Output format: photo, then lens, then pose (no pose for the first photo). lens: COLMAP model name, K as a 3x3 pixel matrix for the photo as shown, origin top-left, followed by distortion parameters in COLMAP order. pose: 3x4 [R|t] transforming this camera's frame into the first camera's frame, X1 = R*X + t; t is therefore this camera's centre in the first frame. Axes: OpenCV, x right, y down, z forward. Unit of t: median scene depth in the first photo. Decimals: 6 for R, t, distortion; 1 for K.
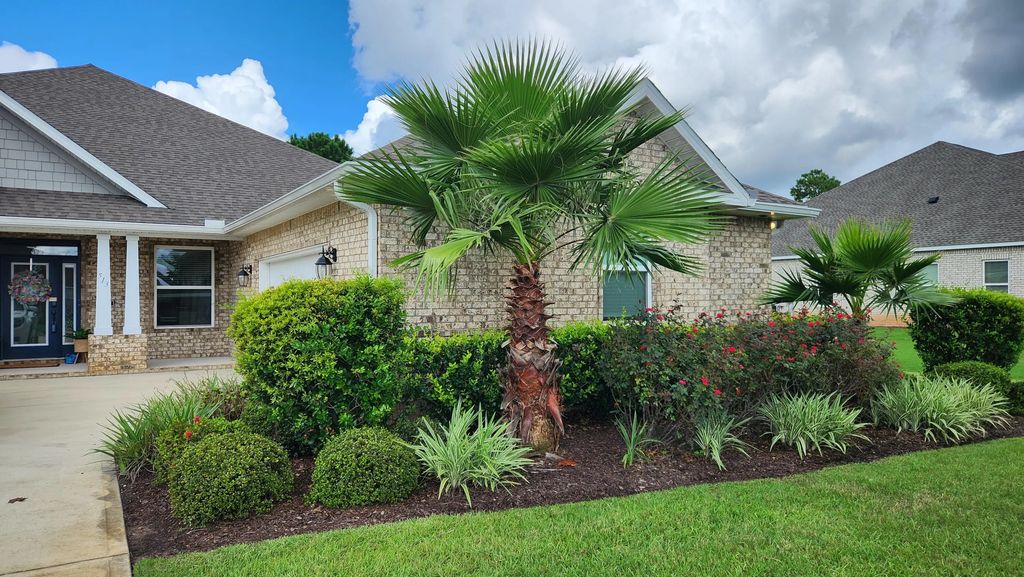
lens RADIAL K [[689.7, 0, 520.7], [0, 689.7, 287.0], [0, 0, 1]] dist [0.081276, -0.077950]
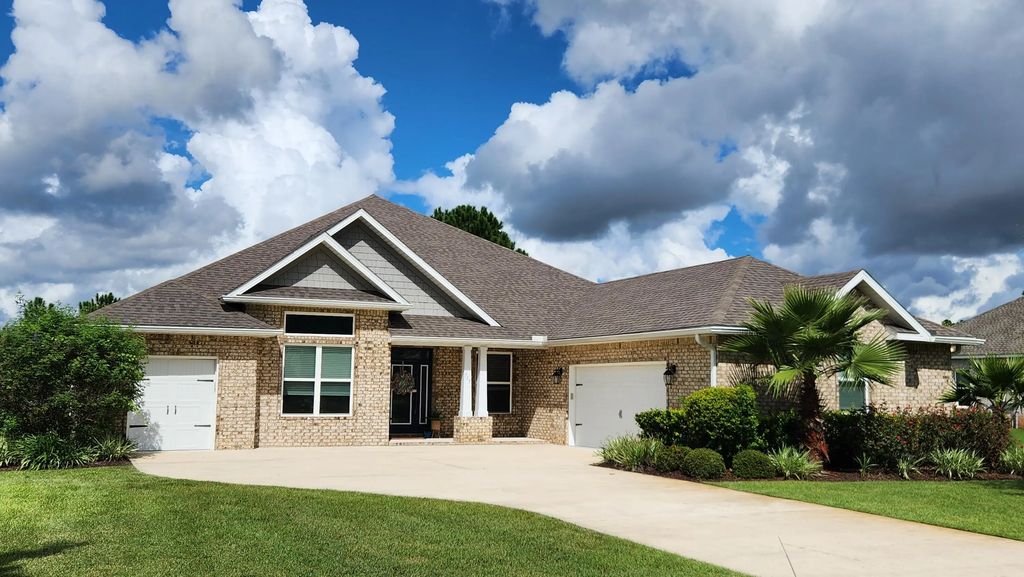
lens RADIAL K [[1033.6, 0, 512.0], [0, 1033.6, 288.5], [0, 0, 1]] dist [0.073583, 0.006627]
pose [[0.992722, 0.003309, -0.120383, -0.299357], [-0.013293, 0.996525, -0.082227, -0.023960], [0.119693, 0.083229, 0.989316, -1.332980]]
